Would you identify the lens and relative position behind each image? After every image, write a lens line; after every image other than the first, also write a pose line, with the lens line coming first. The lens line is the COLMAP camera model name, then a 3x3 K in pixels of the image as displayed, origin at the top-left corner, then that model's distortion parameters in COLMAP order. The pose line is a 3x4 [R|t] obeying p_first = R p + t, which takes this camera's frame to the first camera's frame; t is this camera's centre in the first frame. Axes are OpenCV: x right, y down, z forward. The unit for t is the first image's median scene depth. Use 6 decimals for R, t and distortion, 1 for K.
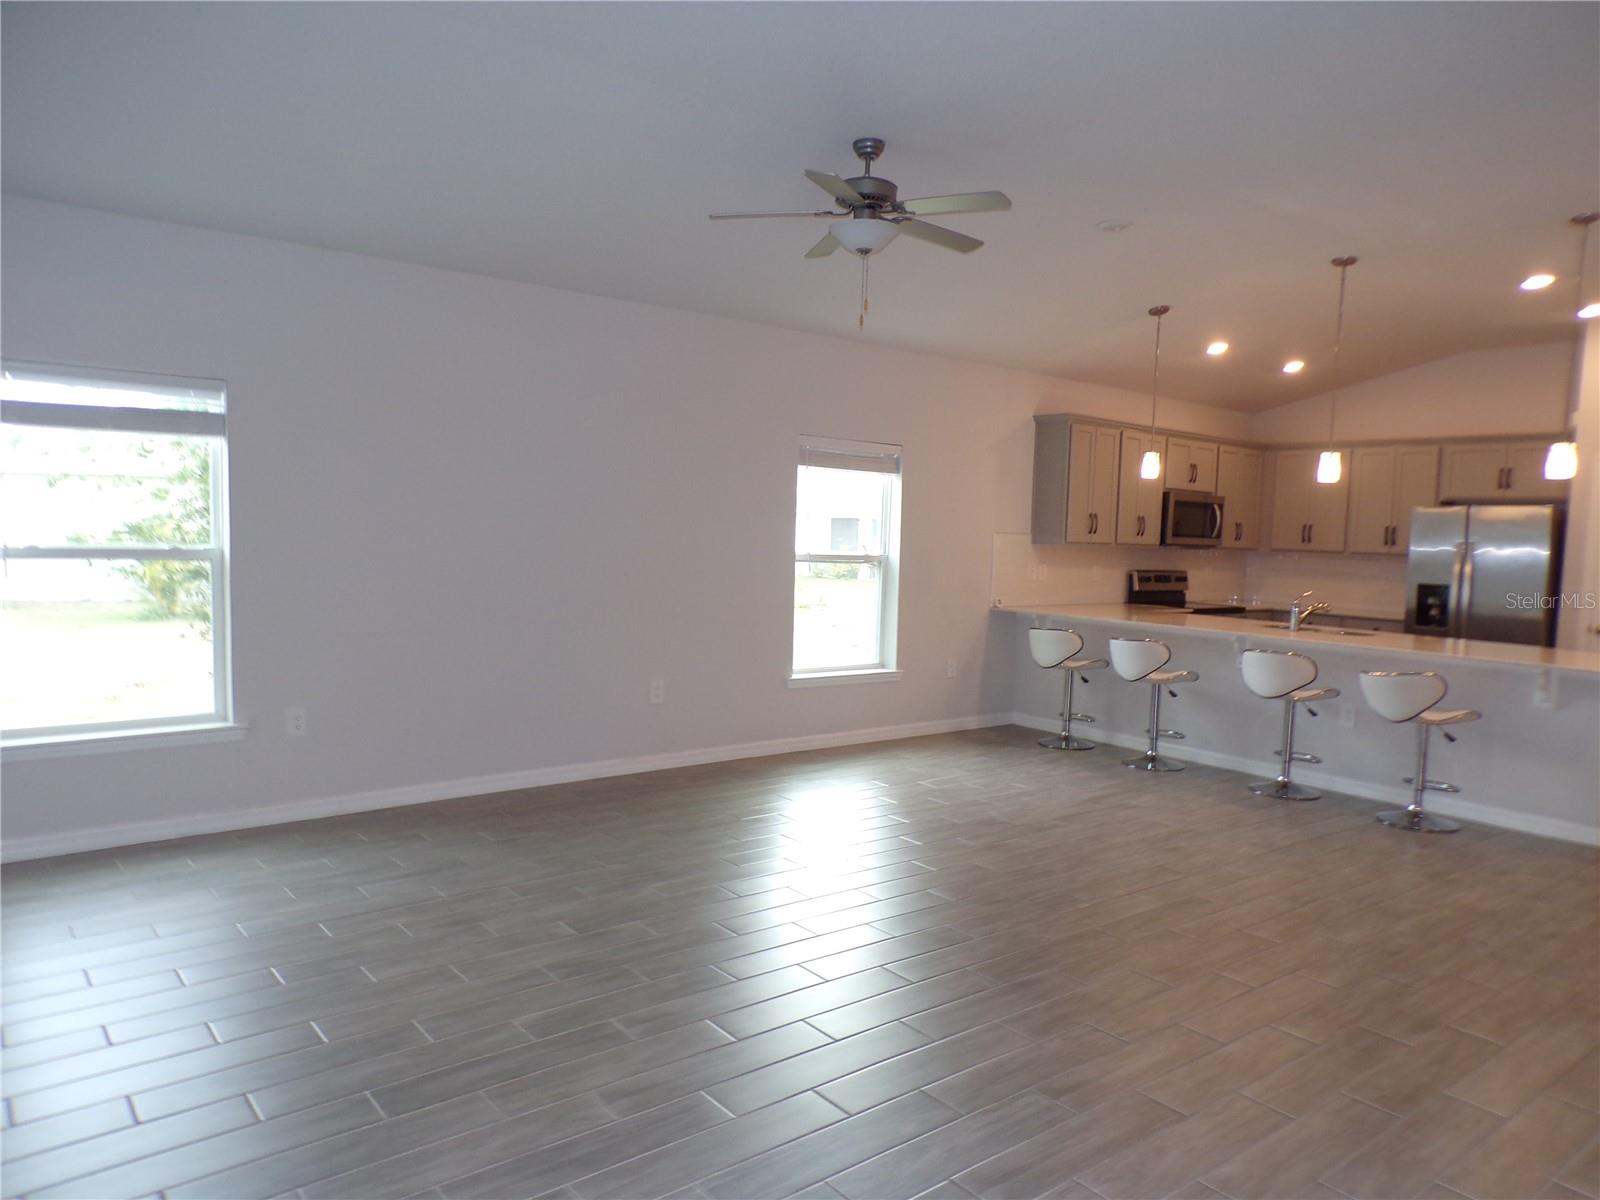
lens RADIAL K [[1093.5, 0, 800.9], [0, 1093.5, 621.1], [0, 0, 1]] dist [-0.002648, -0.001837]
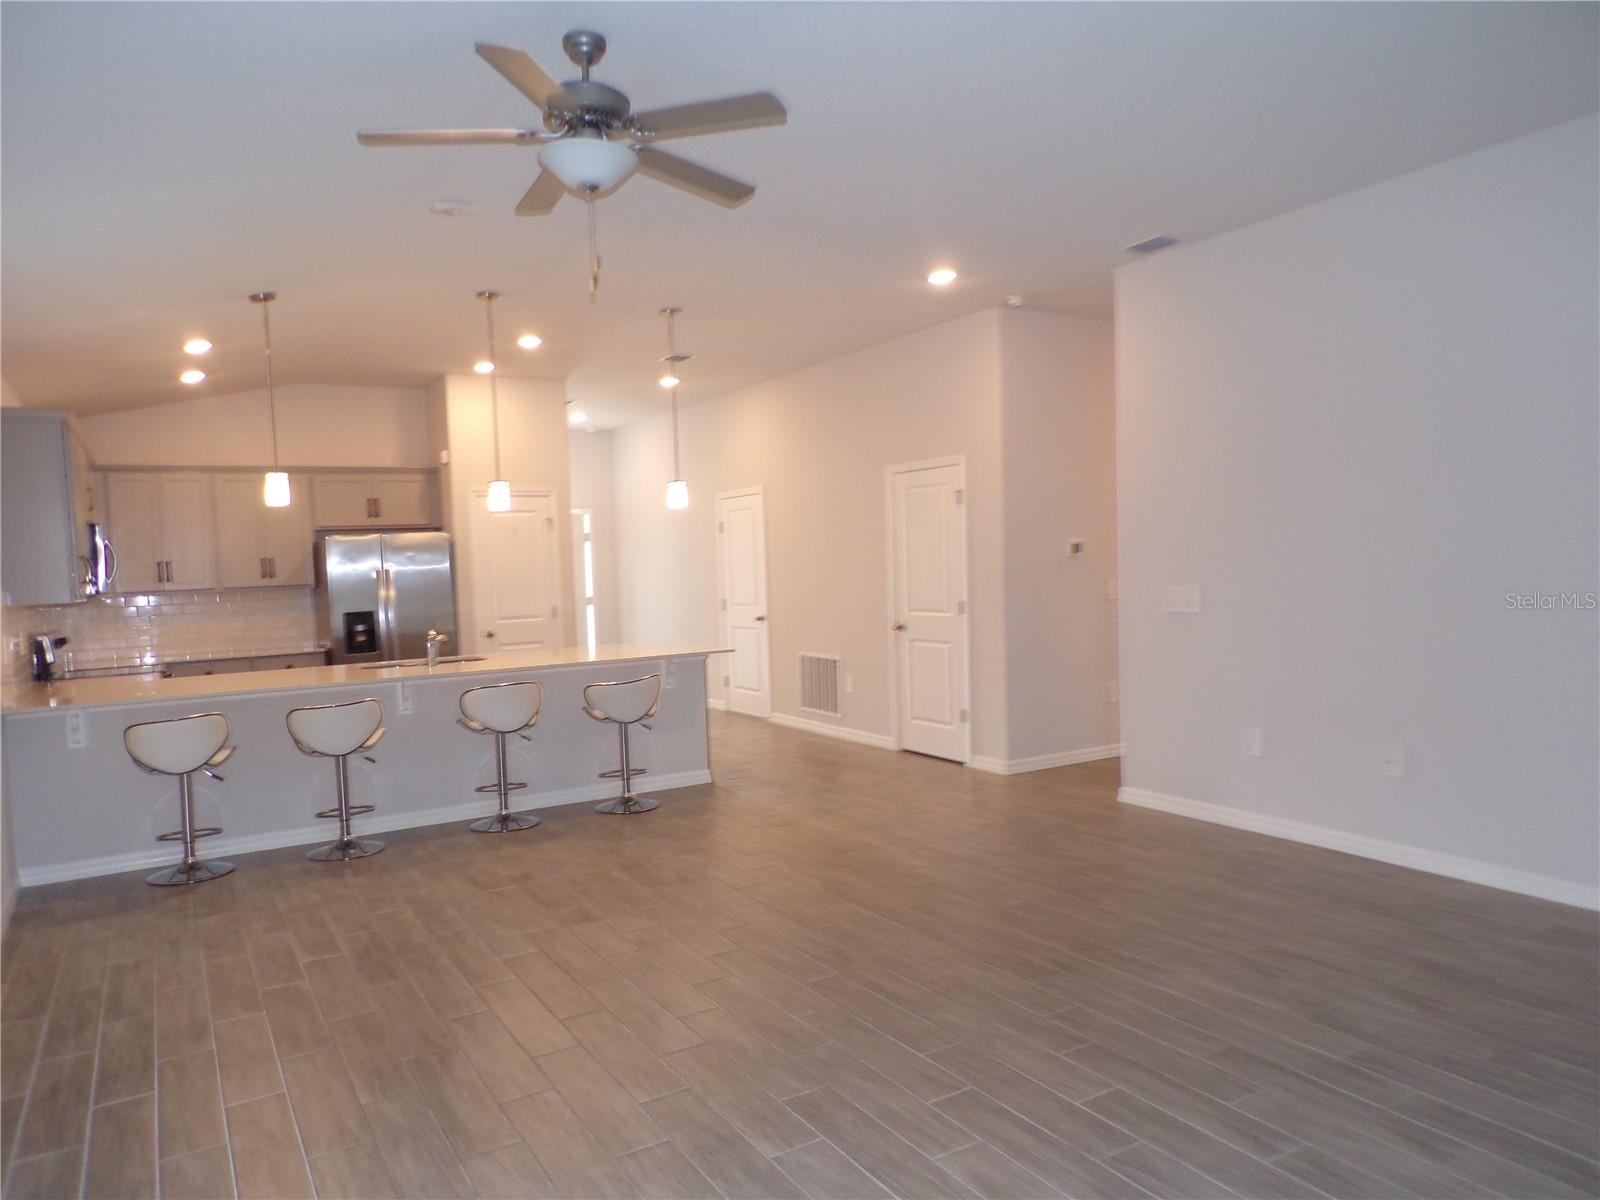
lens RADIAL K [[1099.1, 0, 800.0], [0, 1099.1, 600.0], [0, 0, 1]] dist [-0.001768, -0.000929]
pose [[0.136410, -0.077136, 0.987645, -0.397333], [0.127745, 0.990010, 0.059677, -0.056325], [-0.982382, 0.118026, 0.144901, 0.478431]]
